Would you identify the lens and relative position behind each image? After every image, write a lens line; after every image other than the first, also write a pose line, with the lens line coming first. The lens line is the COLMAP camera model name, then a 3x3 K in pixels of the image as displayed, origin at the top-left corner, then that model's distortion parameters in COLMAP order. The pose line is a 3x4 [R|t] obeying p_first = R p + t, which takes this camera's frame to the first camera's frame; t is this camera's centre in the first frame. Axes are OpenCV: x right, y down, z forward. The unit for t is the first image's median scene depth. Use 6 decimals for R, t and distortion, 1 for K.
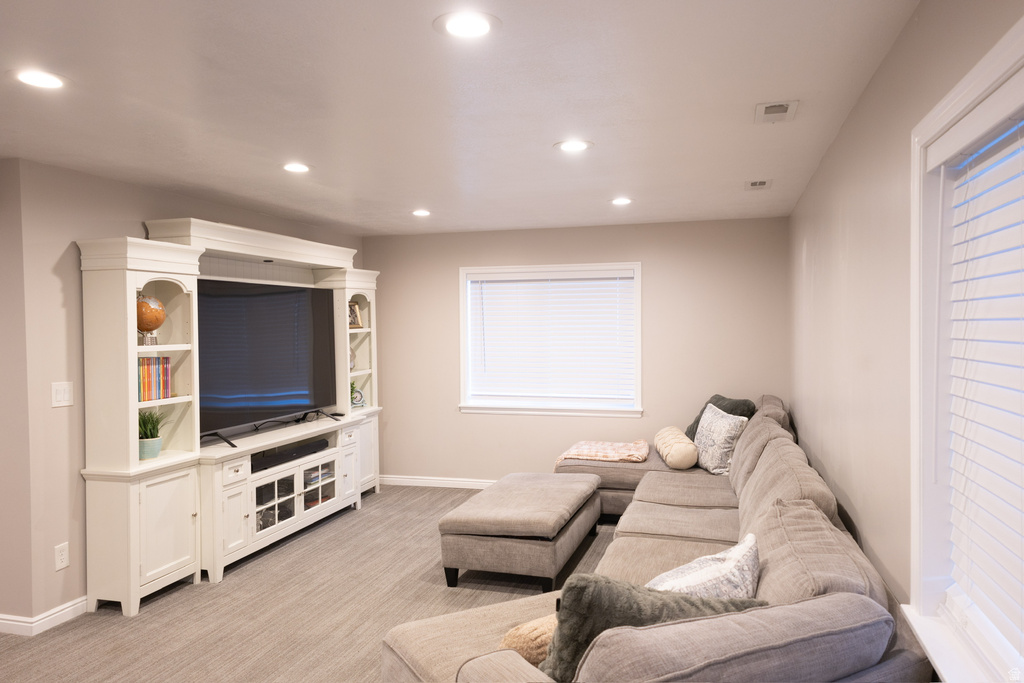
lens RADIAL K [[725.9, 0, 510.0], [0, 725.9, 339.2], [0, 0, 1]] dist [0.062292, -0.042621]
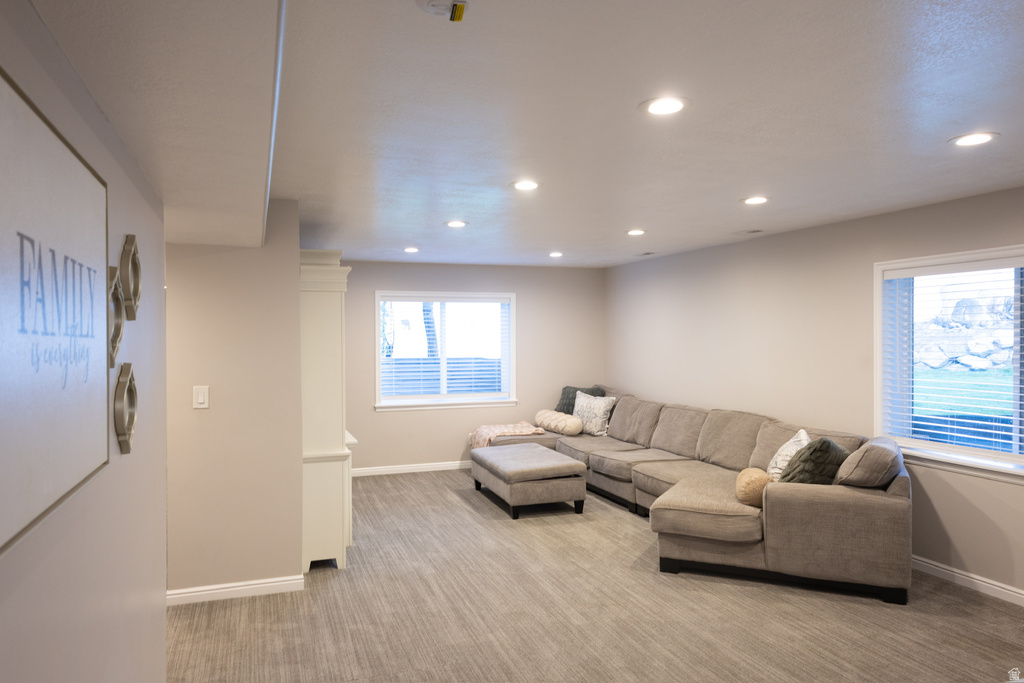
lens RADIAL K [[725.9, 0, 510.0], [0, 725.9, 339.2], [0, 0, 1]] dist [0.062292, -0.042621]
pose [[0.813998, 0.001692, 0.580866, -0.931558], [0.011668, 0.999746, -0.019262, 0.011591], [-0.580751, 0.022457, 0.813772, -0.171562]]
